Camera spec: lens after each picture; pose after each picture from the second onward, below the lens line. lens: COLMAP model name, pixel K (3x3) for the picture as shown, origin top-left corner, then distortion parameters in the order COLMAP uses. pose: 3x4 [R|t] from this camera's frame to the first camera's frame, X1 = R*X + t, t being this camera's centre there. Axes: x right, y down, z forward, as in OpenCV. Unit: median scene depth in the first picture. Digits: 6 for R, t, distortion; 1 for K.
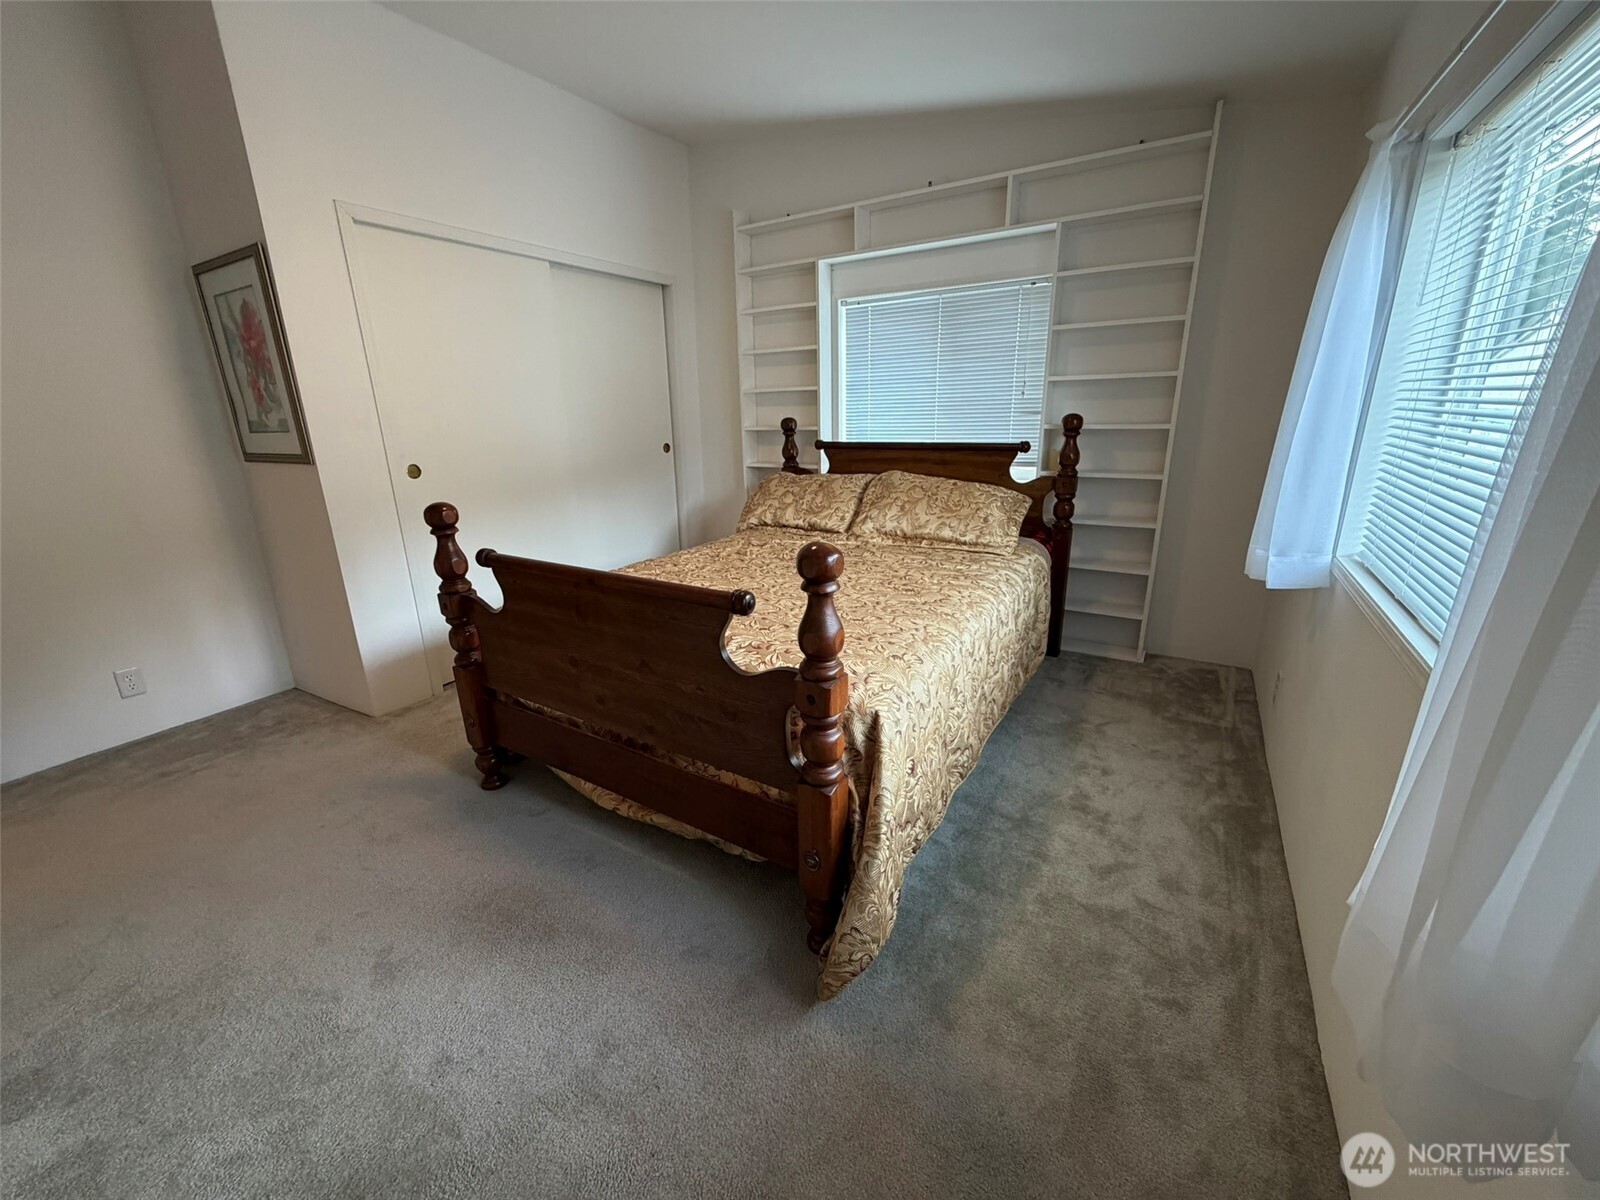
lens RADIAL K [[634.6, 0, 794.8], [0, 634.6, 597.1], [0, 0, 1]] dist [-0.001796, -0.000509]
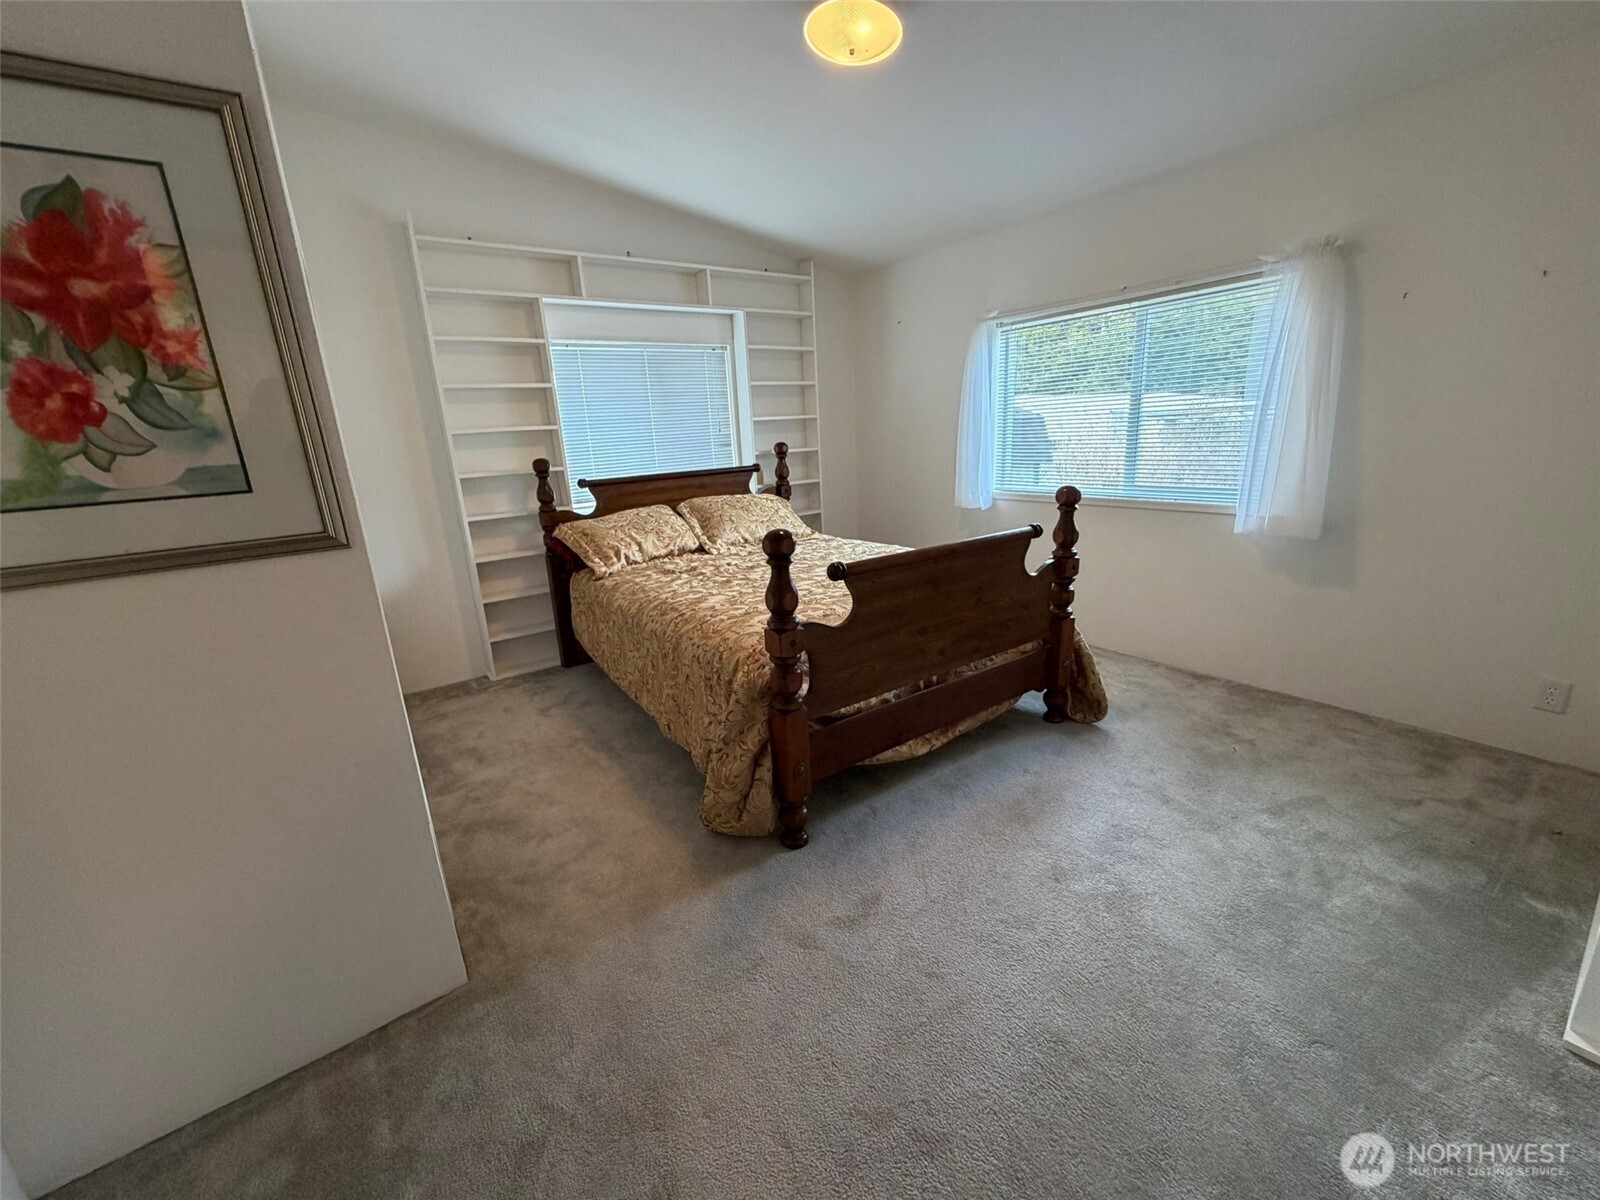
lens RADIAL K [[634.6, 0, 794.8], [0, 634.6, 597.1], [0, 0, 1]] dist [-0.001796, -0.000509]
pose [[0.400616, -0.229169, 0.887123, -0.860798], [0.306912, 0.945846, 0.105740, -0.091924], [-0.863314, 0.229908, 0.449256, 0.374445]]
